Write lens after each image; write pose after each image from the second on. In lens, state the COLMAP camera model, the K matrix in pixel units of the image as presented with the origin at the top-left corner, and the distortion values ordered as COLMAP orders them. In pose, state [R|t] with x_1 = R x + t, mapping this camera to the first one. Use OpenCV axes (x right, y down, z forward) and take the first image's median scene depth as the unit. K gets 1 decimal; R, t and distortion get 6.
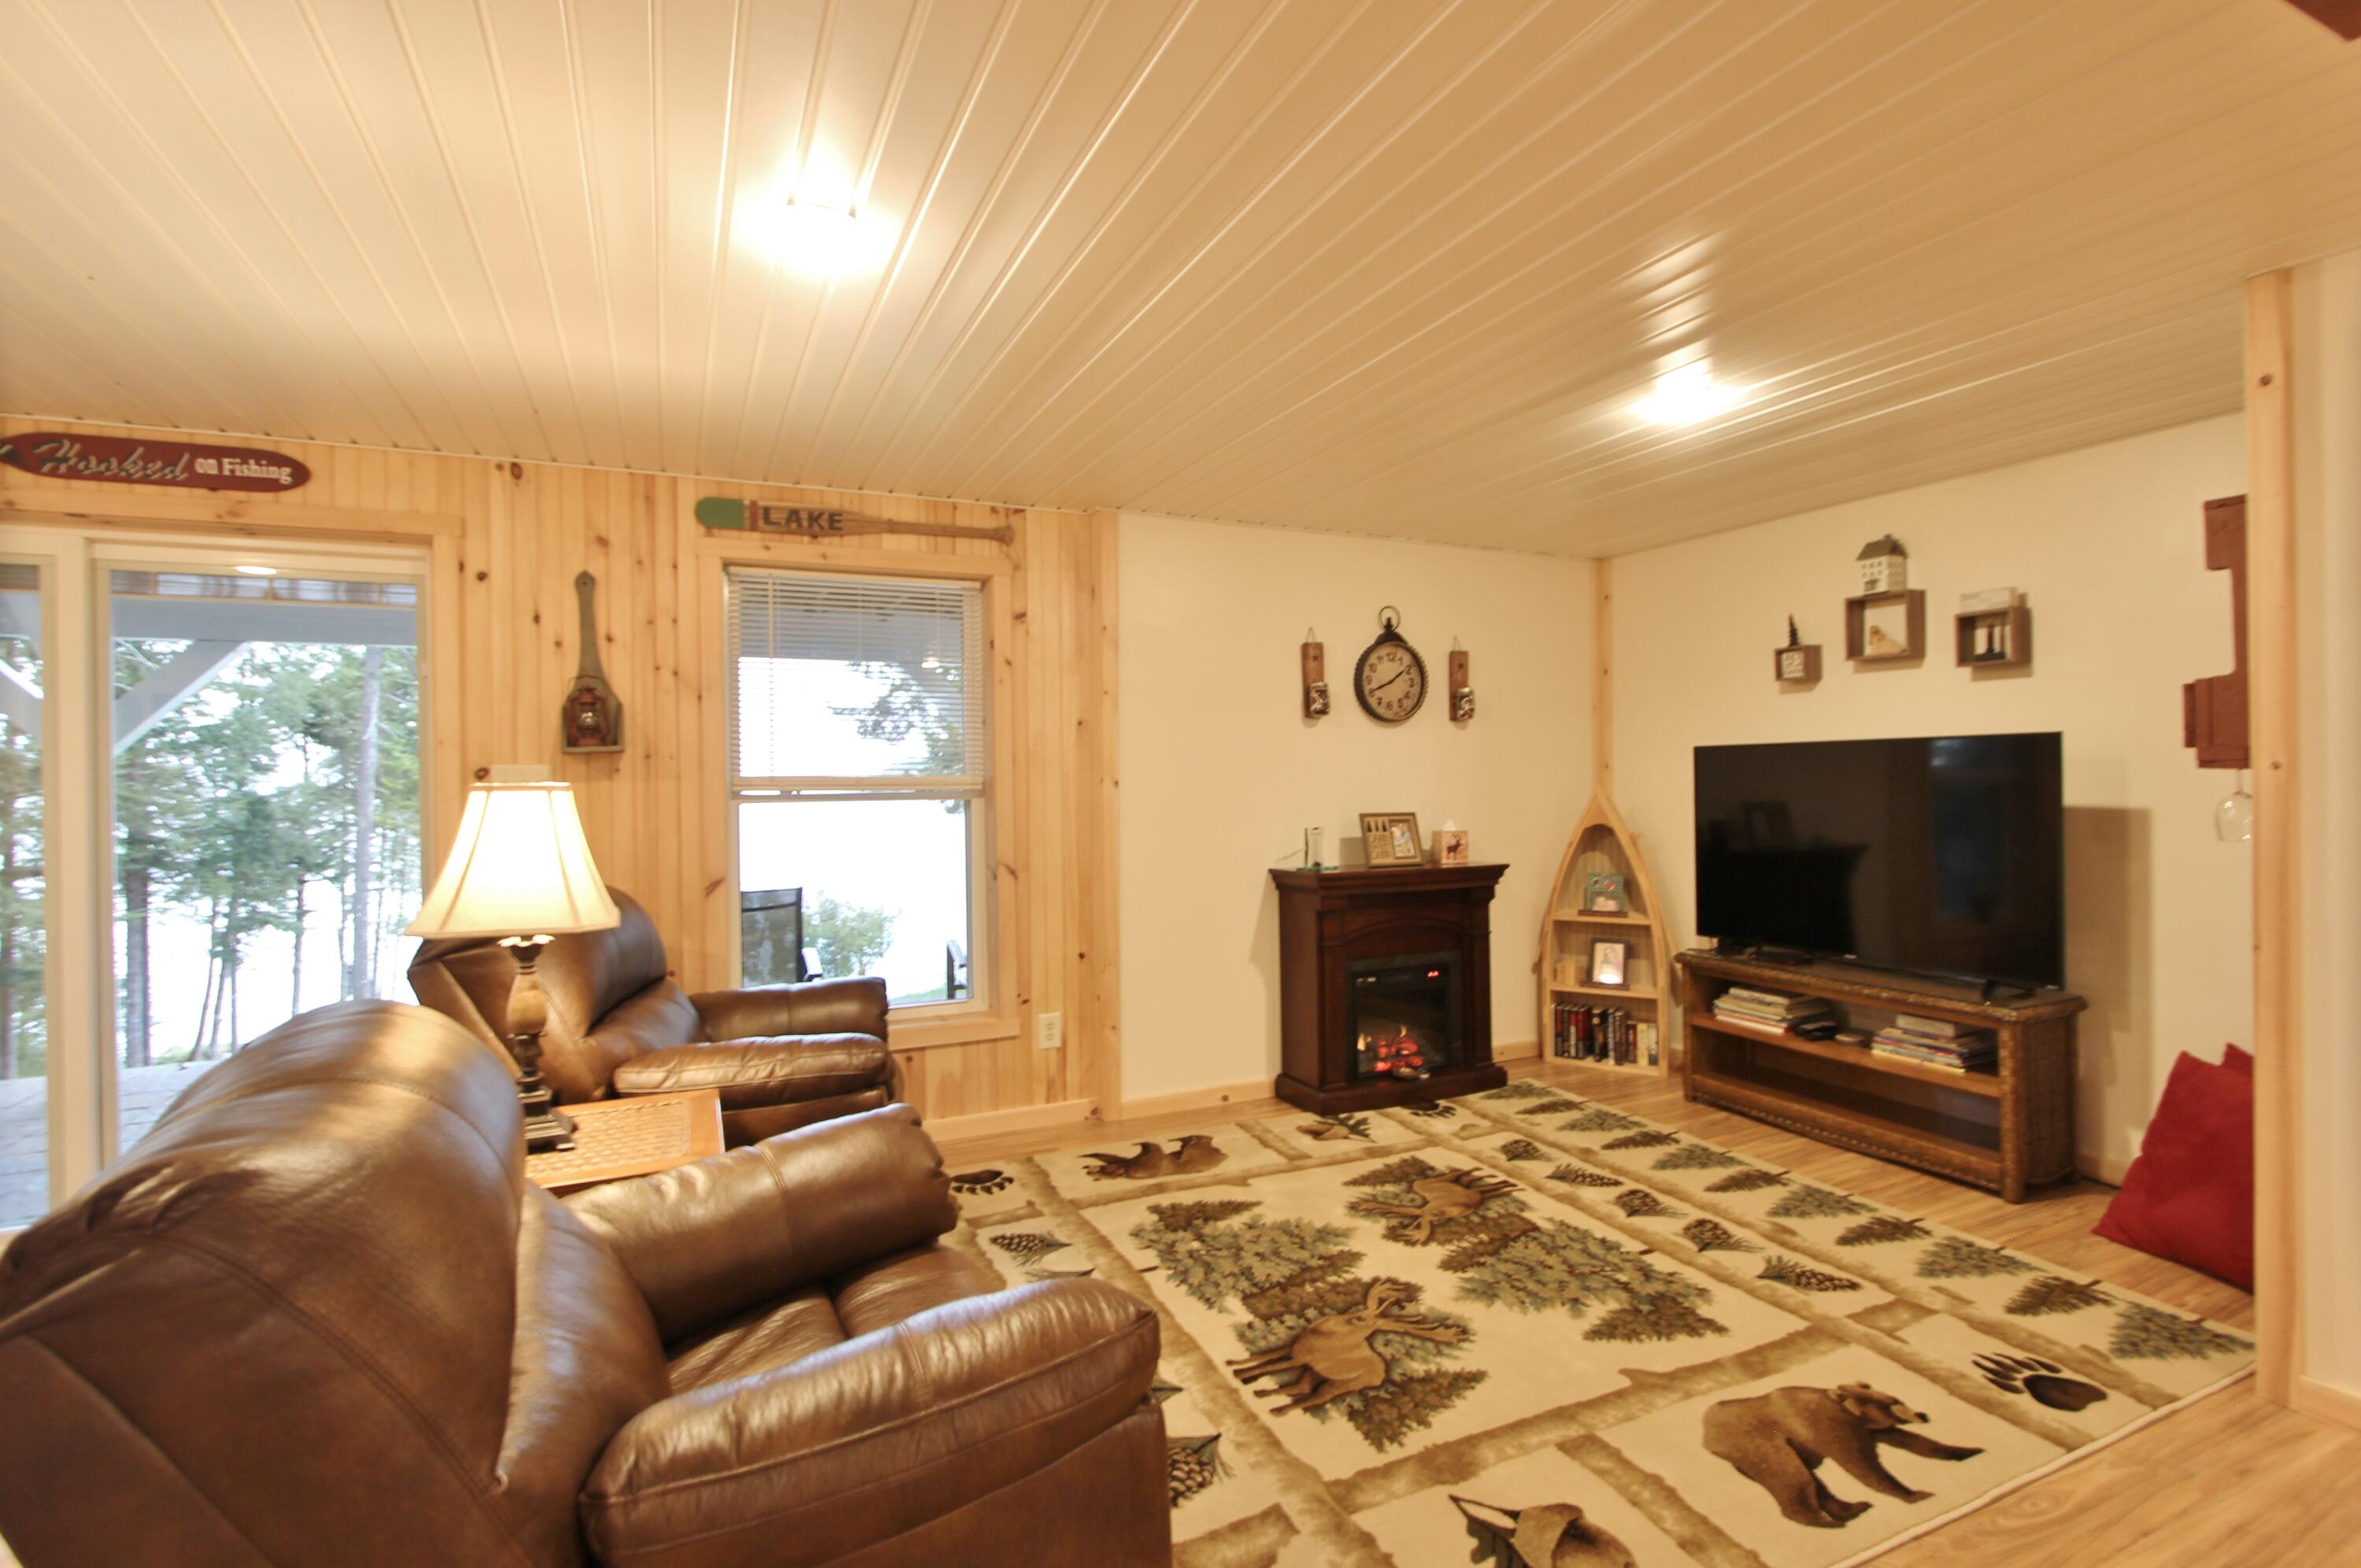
lens RADIAL K [[1089.7, 0, 1179.9], [0, 1089.7, 785.8], [0, 0, 1]] dist [-0.014293, 0.000408]
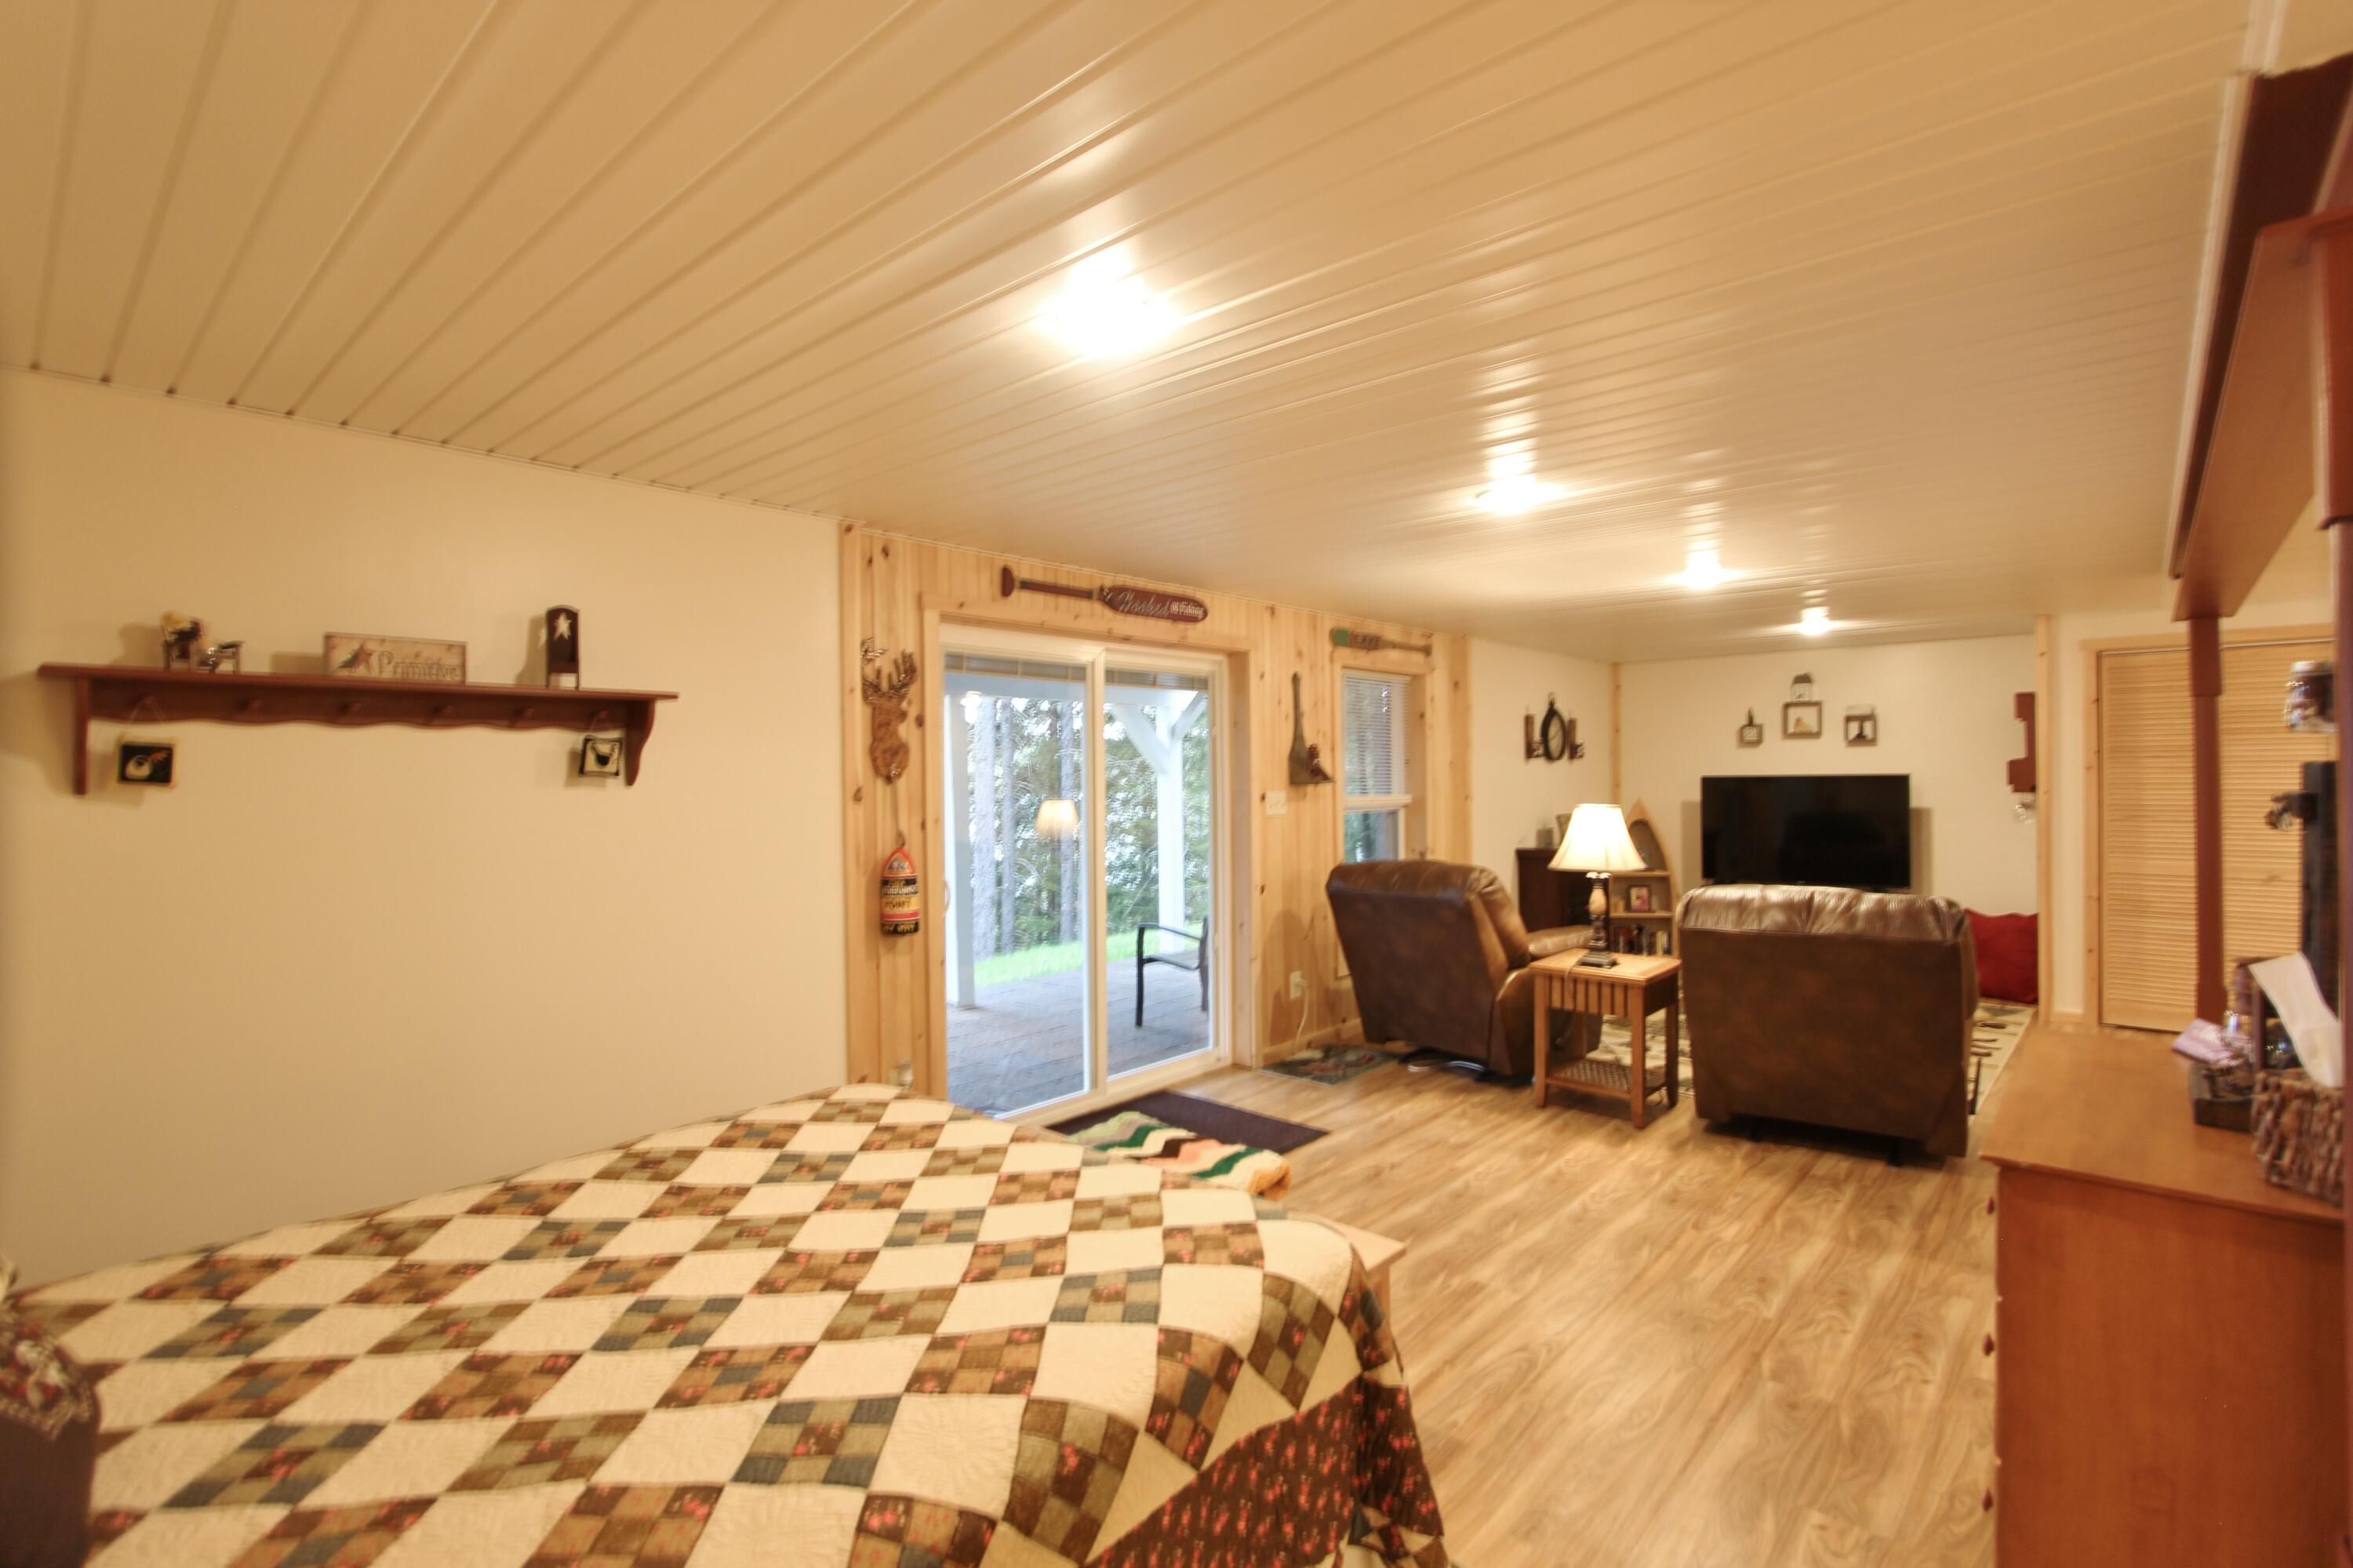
lens RADIAL K [[1086.1, 0, 1178.3], [0, 1086.1, 780.2], [0, 0, 1]] dist [-0.014293, 0.000408]
pose [[0.920136, 0.000574, 0.391598, -1.405564], [0.003164, 0.999955, -0.008899, -0.021777], [-0.391585, 0.009428, 0.920093, -0.453229]]
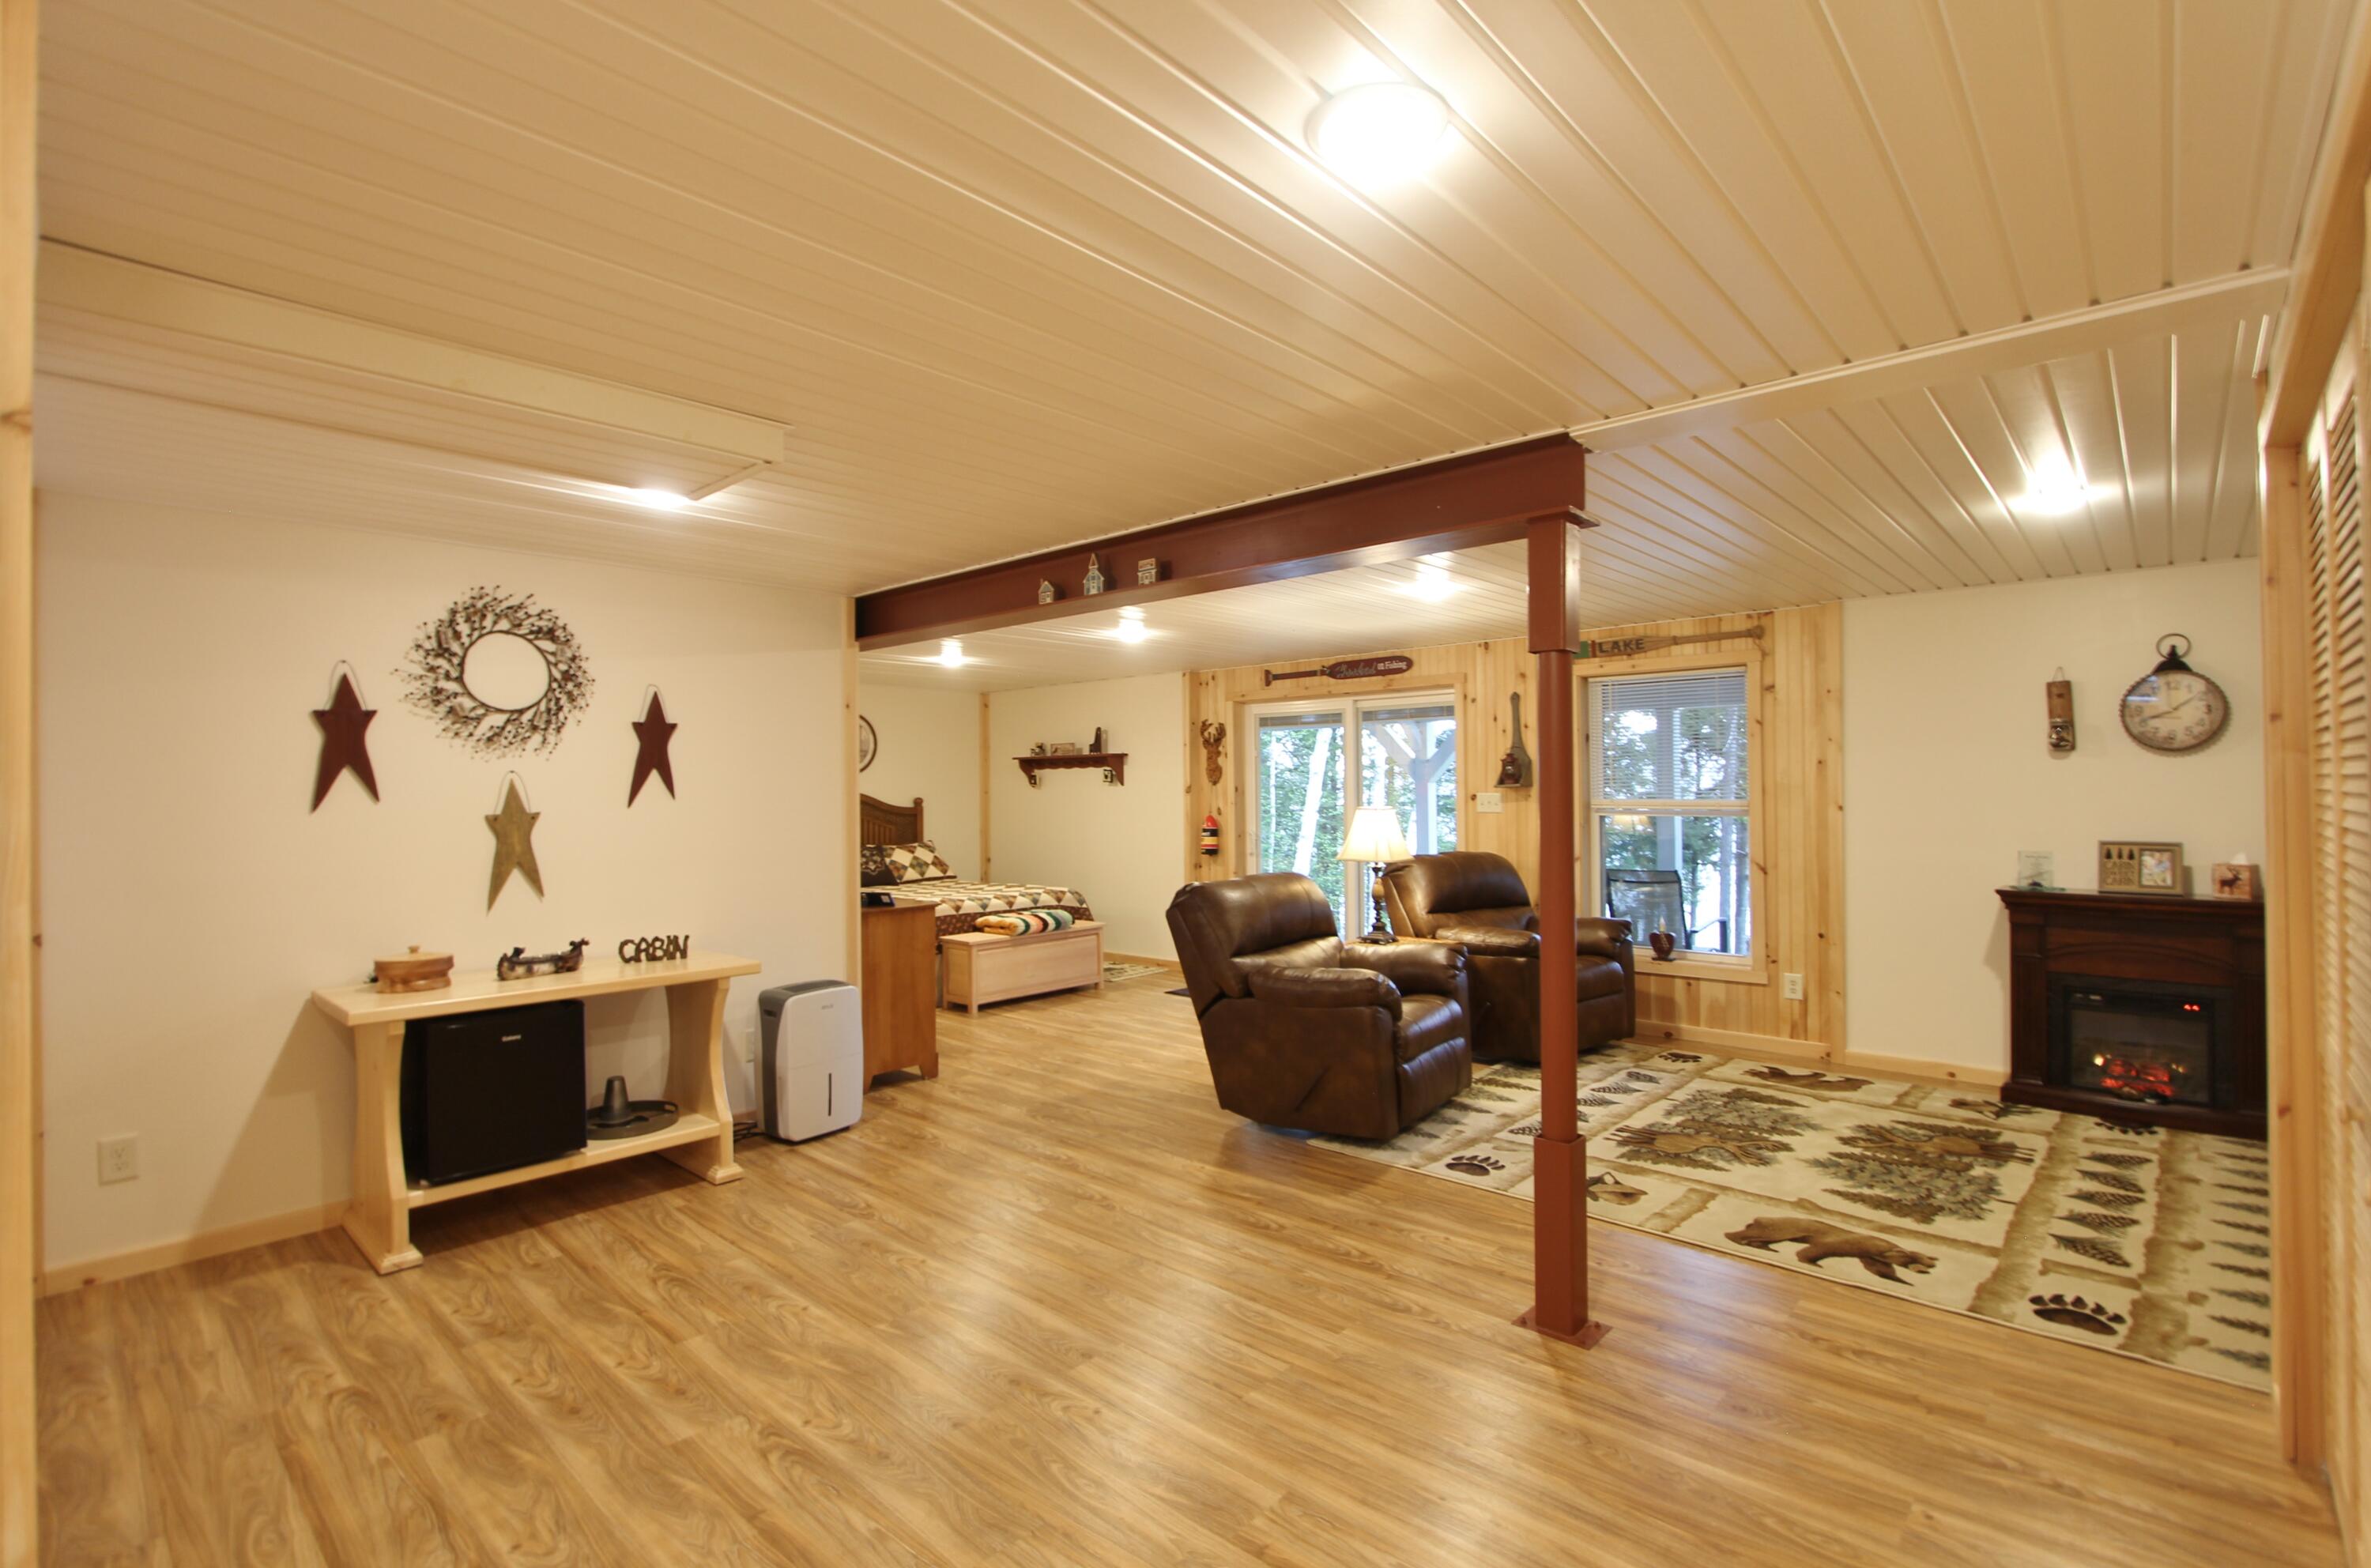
lens RADIAL K [[1094.3, 0, 1184.5], [0, 1094.3, 775.8], [0, 0, 1]] dist [-0.014293, 0.000408]
pose [[0.382769, -0.002286, -0.923841, 1.059368], [-0.003157, 0.999988, -0.003783, -0.041117], [0.923839, 0.004365, 0.382757, -0.295528]]
